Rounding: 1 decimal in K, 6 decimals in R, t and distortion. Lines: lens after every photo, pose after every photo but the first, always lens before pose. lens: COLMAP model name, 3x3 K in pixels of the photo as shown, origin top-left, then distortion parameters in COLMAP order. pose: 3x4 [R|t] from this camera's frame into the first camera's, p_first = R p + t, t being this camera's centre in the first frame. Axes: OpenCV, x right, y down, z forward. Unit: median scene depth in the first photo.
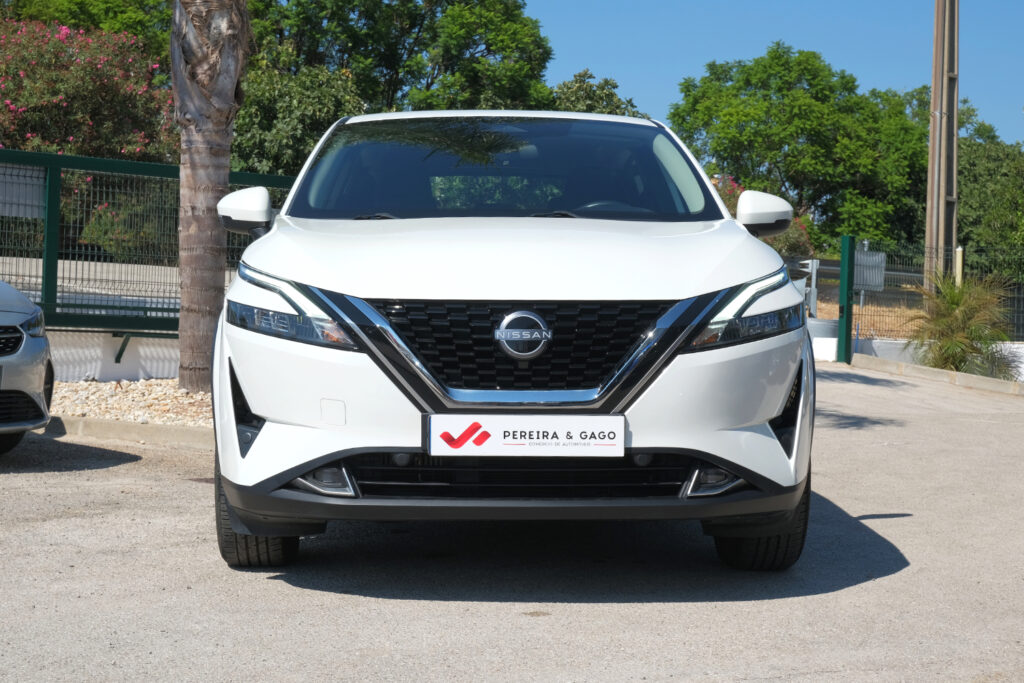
lens RADIAL K [[1832.6, 0, 536.4], [0, 1832.6, 363.3], [0, 0, 1]] dist [-0.018590, 0.000000]
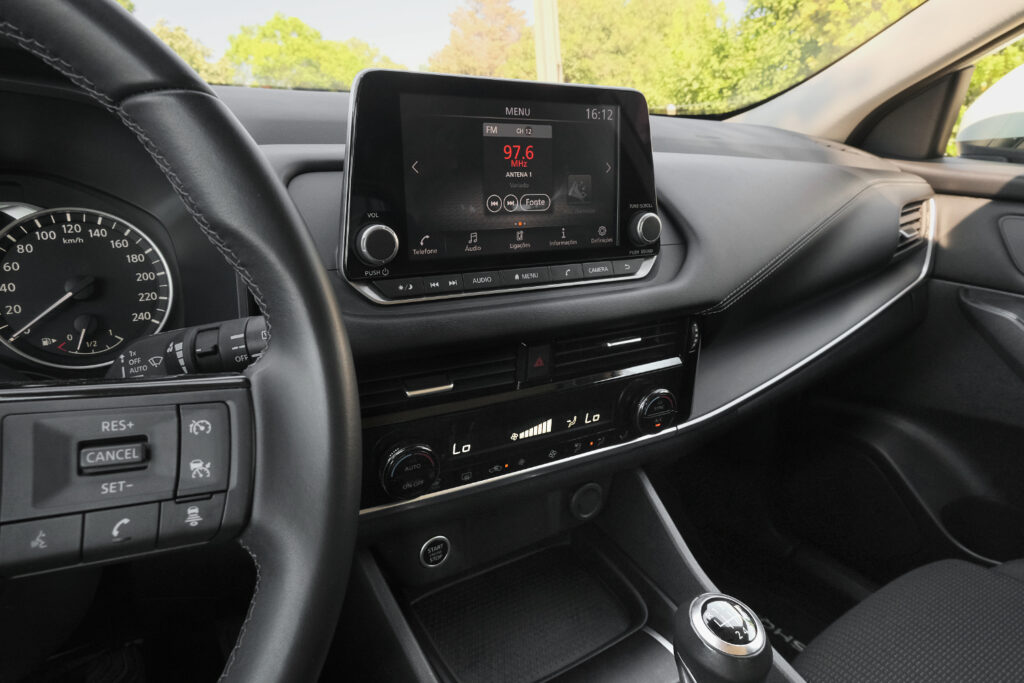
lens RADIAL K [[645.5, 0, 517.8], [0, 645.5, 329.0], [0, 0, 1]] dist [-0.008349, 0.004119]
pose [[0.886632, -0.217495, 0.408141, 0.028043], [0.108240, 0.955593, 0.274091, -0.048214], [-0.449630, -0.198841, 0.870801, 0.671464]]
